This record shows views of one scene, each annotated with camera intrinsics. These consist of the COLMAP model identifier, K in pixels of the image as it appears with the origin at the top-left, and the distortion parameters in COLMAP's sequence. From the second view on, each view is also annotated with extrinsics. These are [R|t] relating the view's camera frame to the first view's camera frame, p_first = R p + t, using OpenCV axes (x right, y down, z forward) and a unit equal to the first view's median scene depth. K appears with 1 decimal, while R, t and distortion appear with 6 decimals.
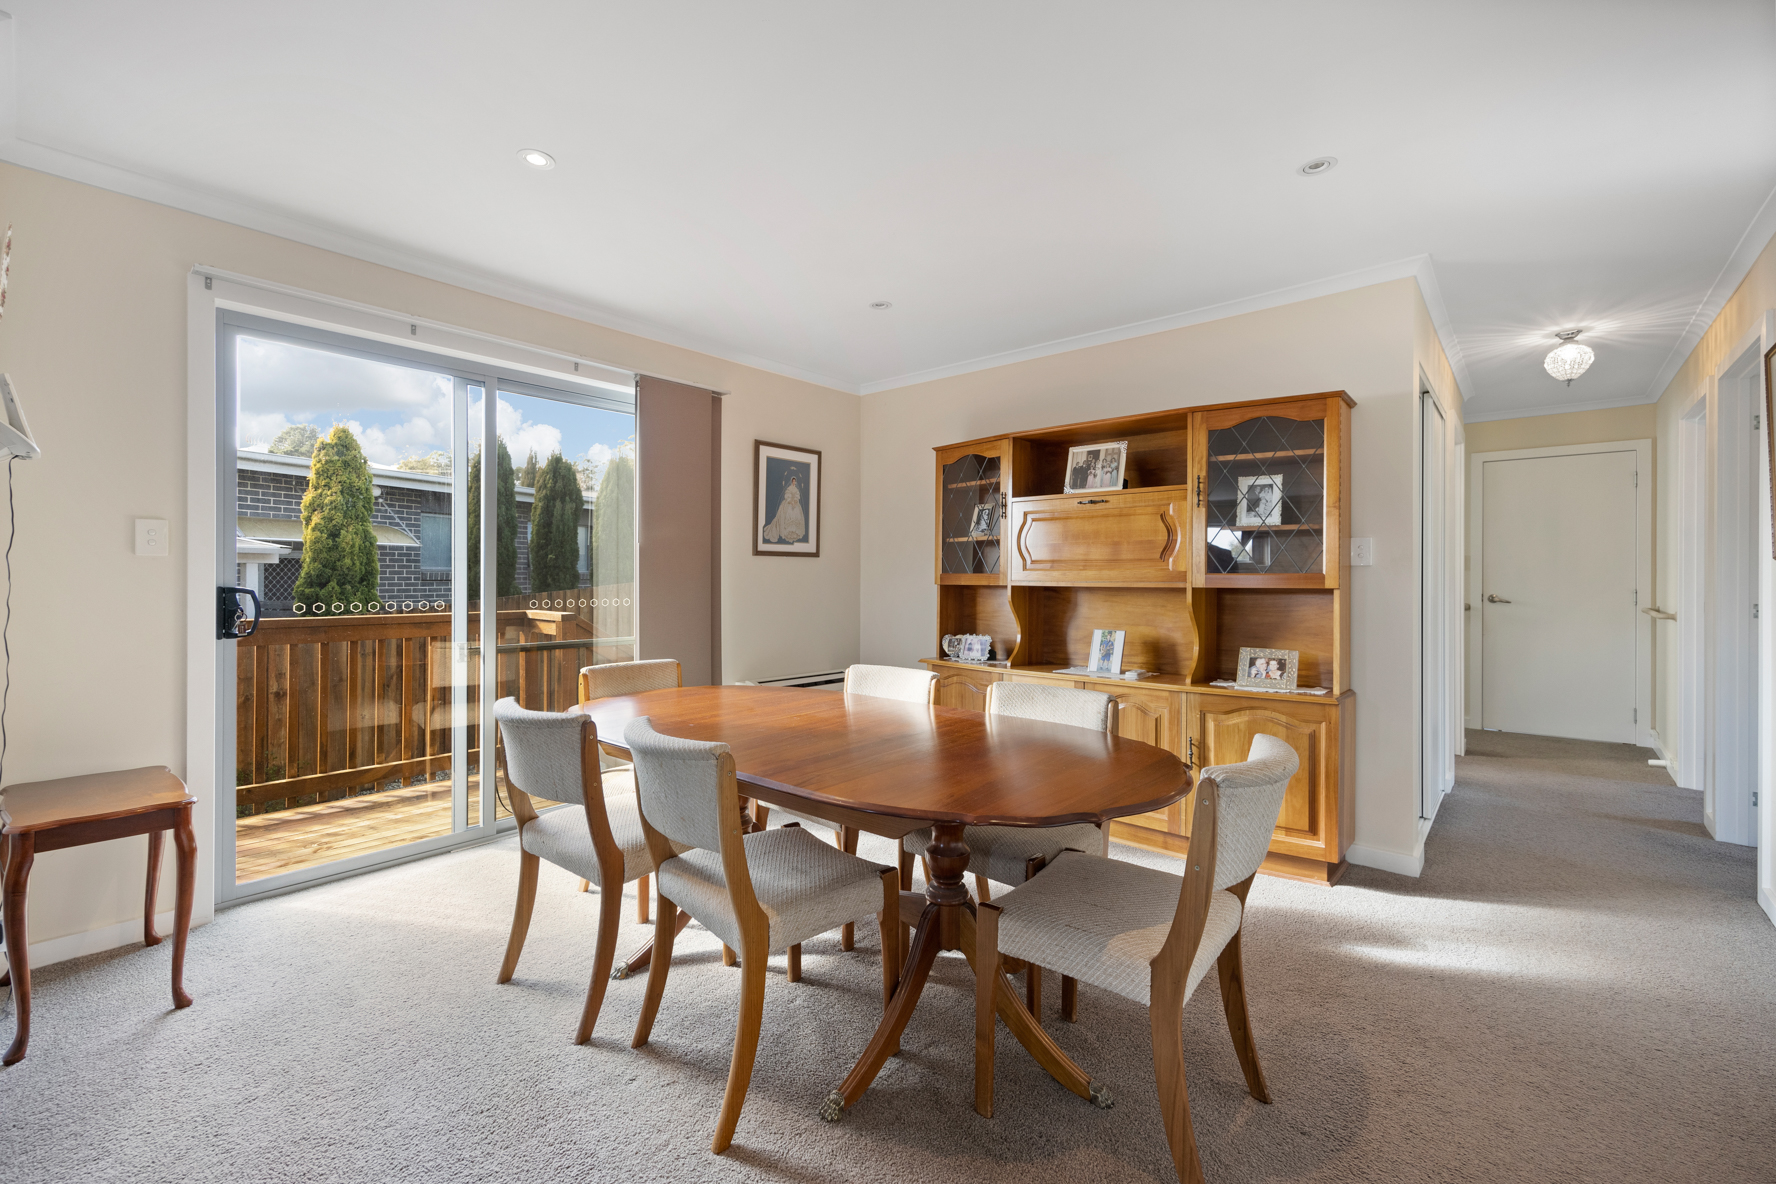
lens RADIAL K [[738.9, 0, 882.5], [0, 738.9, 572.8], [0, 0, 1]] dist [0.002428, 0.000302]
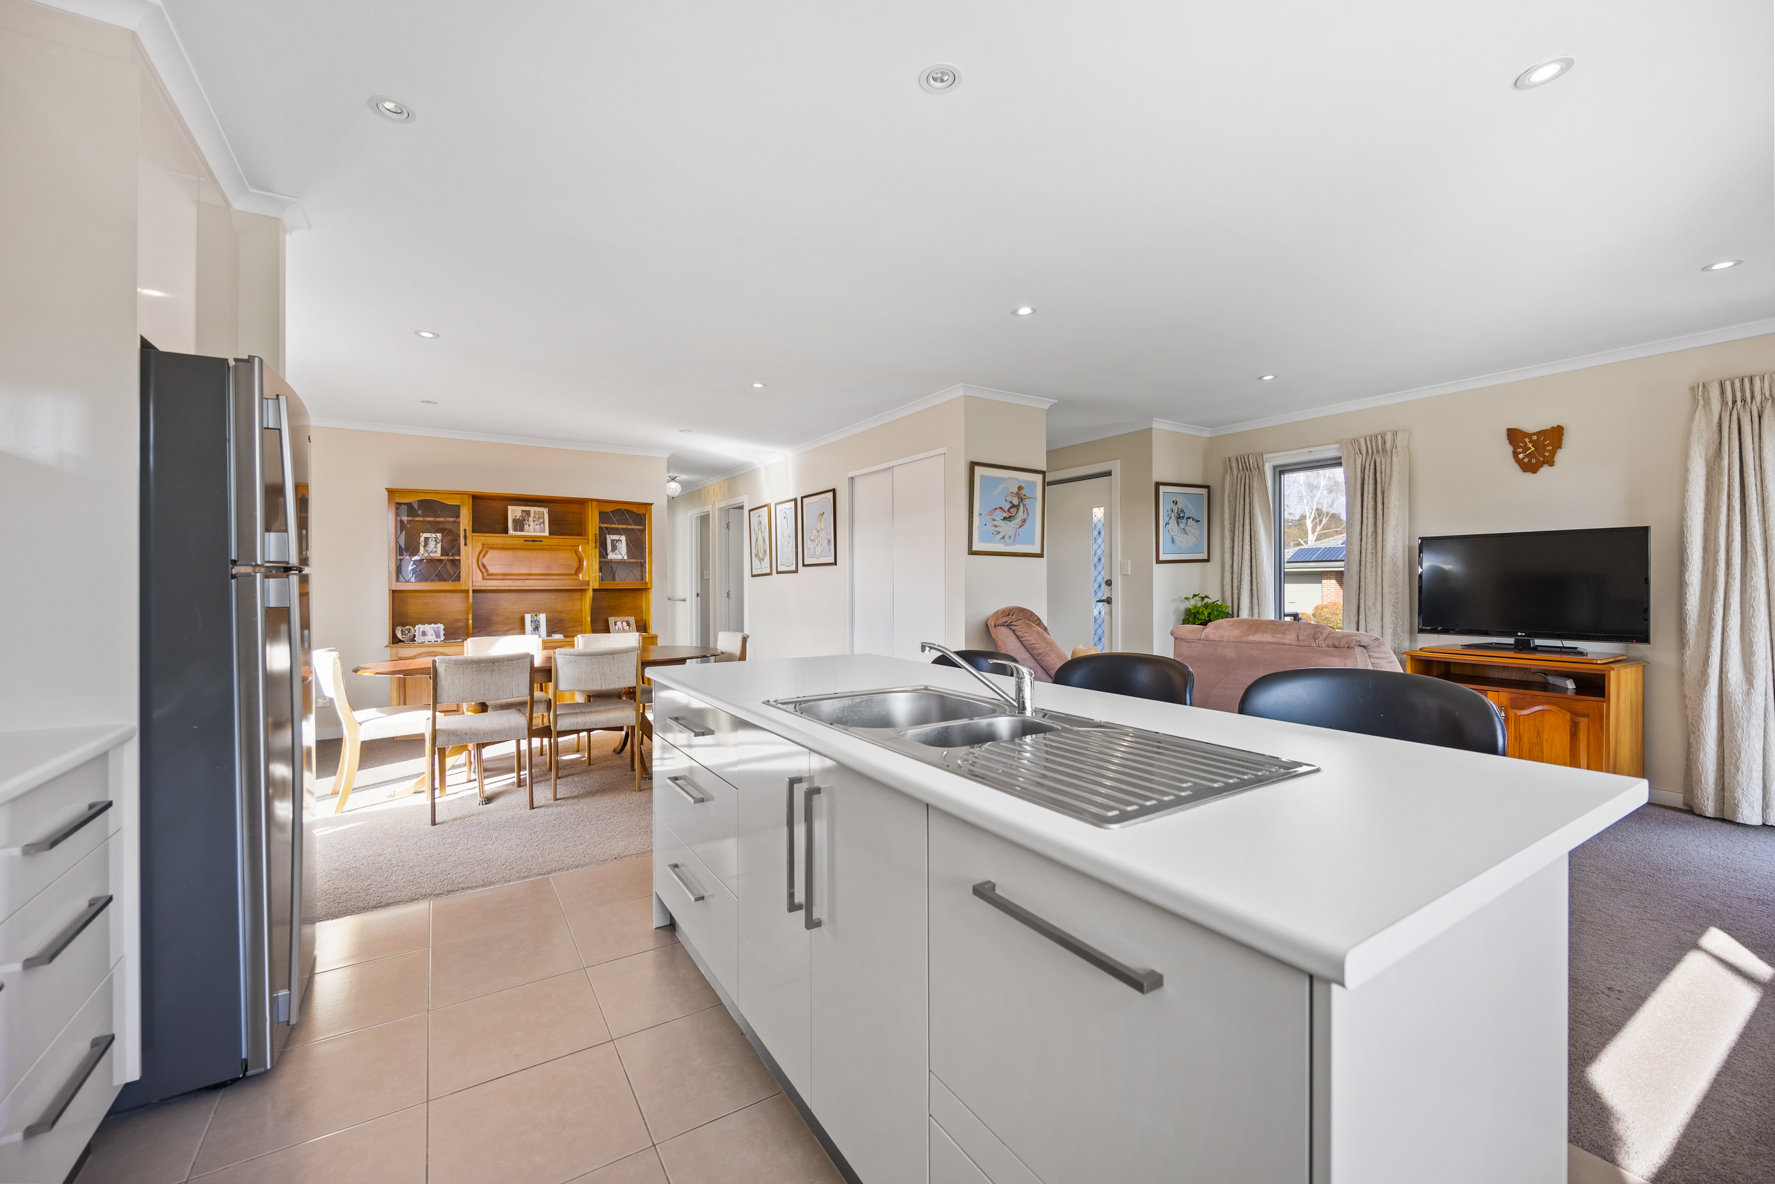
lens RADIAL K [[709.3, 0, 879.7], [0, 709.3, 585.2], [0, 0, 1]] dist [-0.000510, 0.000363]
pose [[0.288598, -0.009199, 0.957406, -1.084319], [-0.000465, 0.999952, 0.009748, -0.007655], [-0.957450, -0.003259, 0.288580, -0.272466]]
